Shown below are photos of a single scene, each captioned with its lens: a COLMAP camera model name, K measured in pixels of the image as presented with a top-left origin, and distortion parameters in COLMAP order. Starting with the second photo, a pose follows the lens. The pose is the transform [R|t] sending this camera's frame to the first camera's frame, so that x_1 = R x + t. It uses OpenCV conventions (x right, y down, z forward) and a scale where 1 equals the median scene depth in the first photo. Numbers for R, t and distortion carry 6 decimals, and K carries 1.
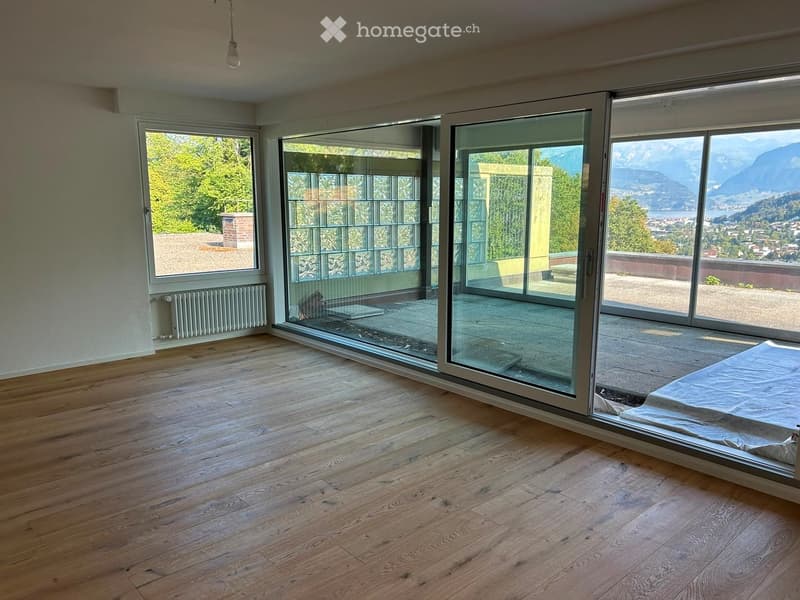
lens RADIAL K [[609.4, 0, 400.0], [0, 609.4, 300.0], [0, 0, 1]] dist [0.004194, -0.000429]
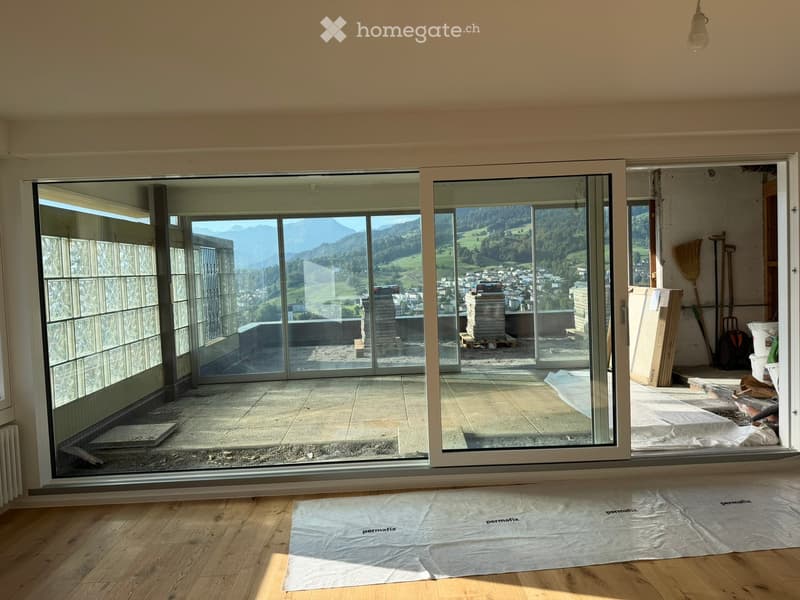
lens RADIAL K [[562.4, 0, 413.6], [0, 562.4, 302.4], [0, 0, 1]] dist [0.096601, -0.138853]
pose [[0.643004, -0.071042, 0.762561, -0.397745], [0.164533, 0.985254, -0.046948, -0.054925], [-0.747981, 0.155654, 0.645210, 0.361136]]
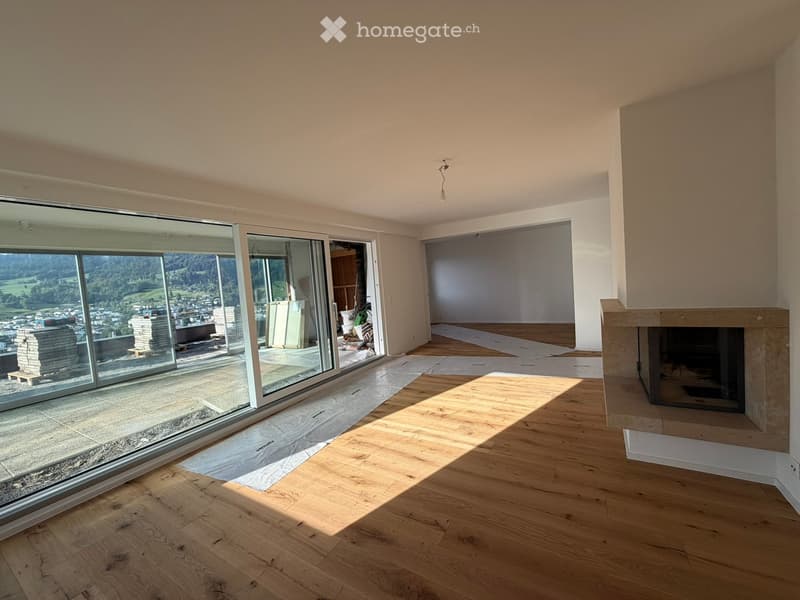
lens RADIAL K [[312.6, 0, 401.2], [0, 312.6, 320.4], [0, 0, 1]] dist [0.000520, -0.000050]
pose [[-0.297827, -0.097517, 0.949626, -0.514840], [0.233093, 0.957230, 0.171401, -0.088745], [-0.925725, 0.272399, -0.262358, 0.625088]]
